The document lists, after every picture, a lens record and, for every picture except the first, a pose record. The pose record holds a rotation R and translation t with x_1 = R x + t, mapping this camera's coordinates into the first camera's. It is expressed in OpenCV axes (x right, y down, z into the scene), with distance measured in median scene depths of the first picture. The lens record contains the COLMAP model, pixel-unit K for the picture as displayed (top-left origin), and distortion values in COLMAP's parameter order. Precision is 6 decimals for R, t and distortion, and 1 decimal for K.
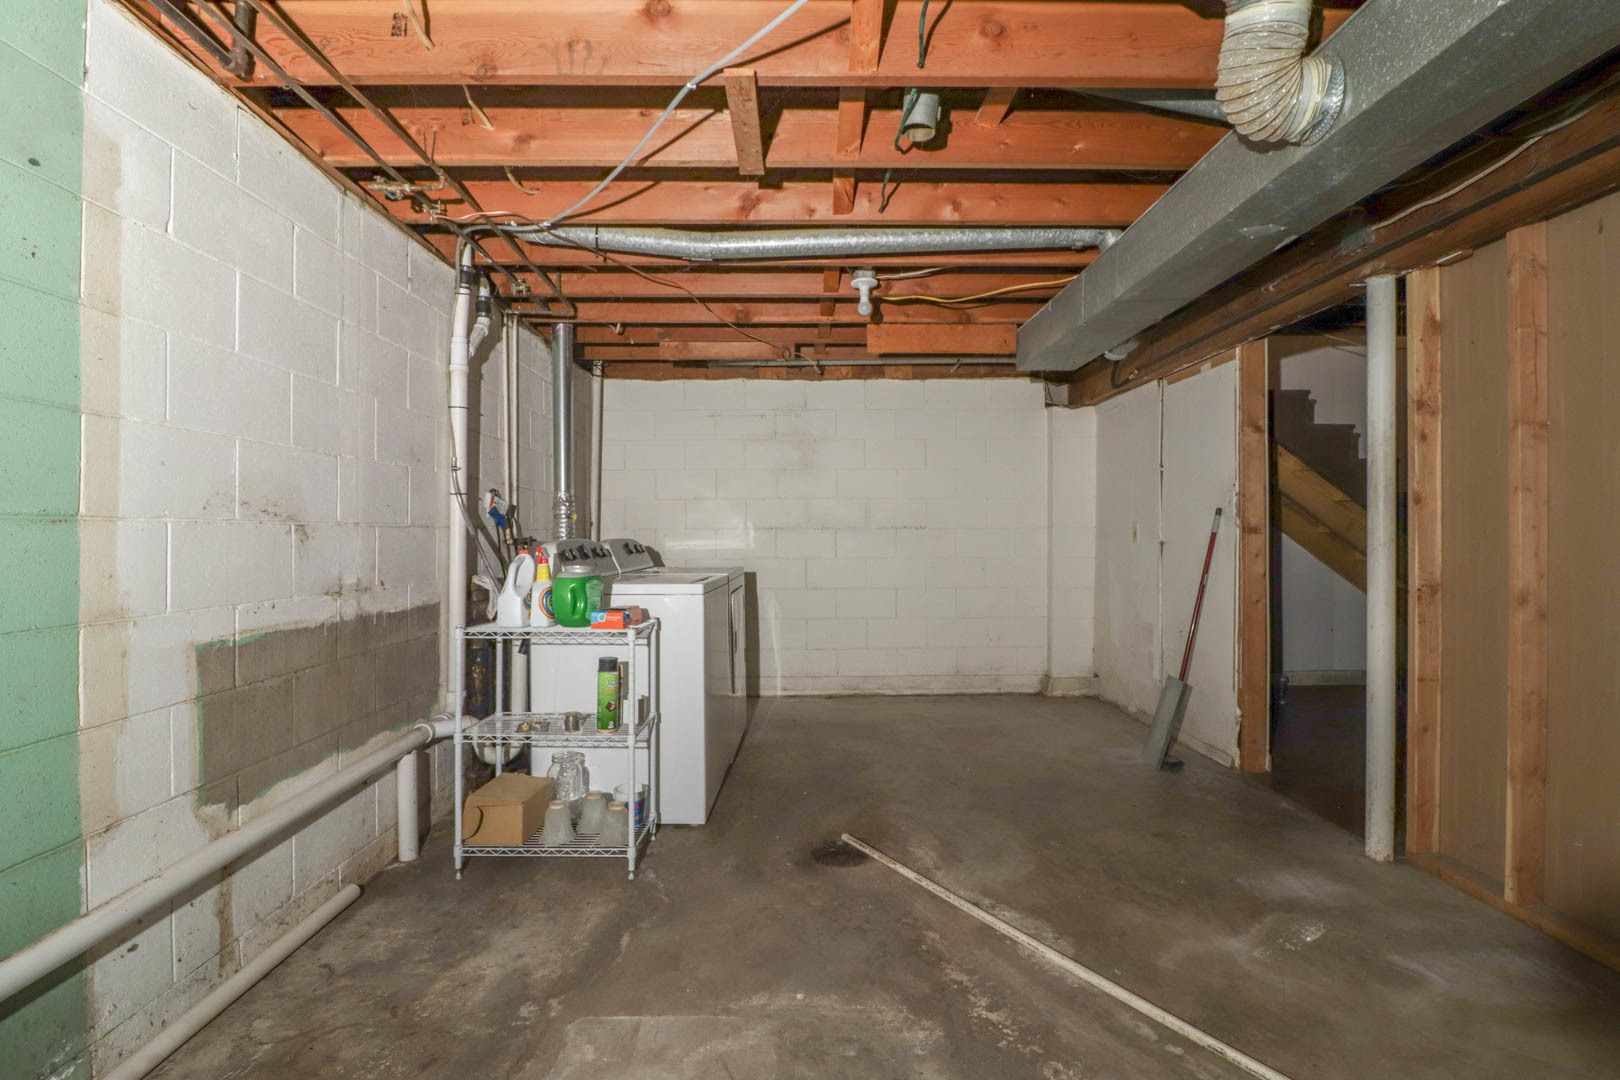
lens RADIAL K [[777.5, 0, 810.0], [0, 777.5, 540.0], [0, 0, 1]] dist [-0.006275, -0.001107]
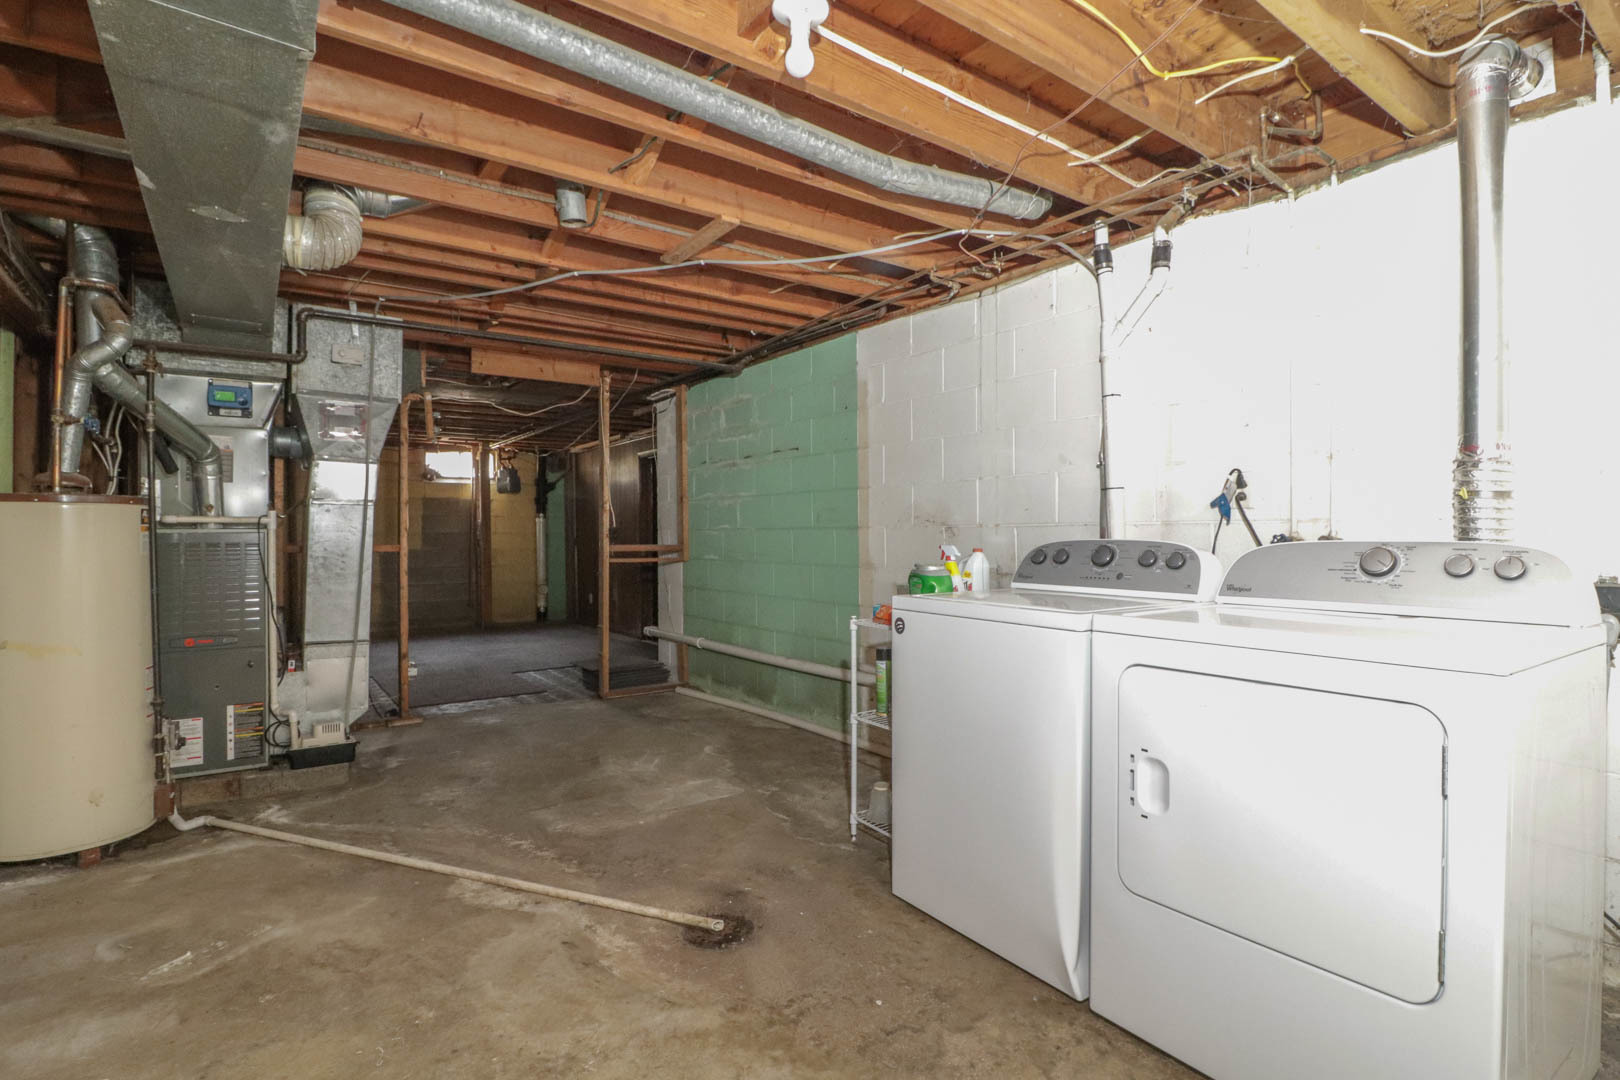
lens RADIAL K [[777.5, 0, 810.0], [0, 777.5, 540.0], [0, 0, 1]] dist [-0.006275, -0.001107]
pose [[-0.820630, 0.015144, -0.571259, 0.603179], [0.005699, 0.999816, 0.018319, -0.028841], [0.571431, 0.011778, -0.820566, 2.476380]]
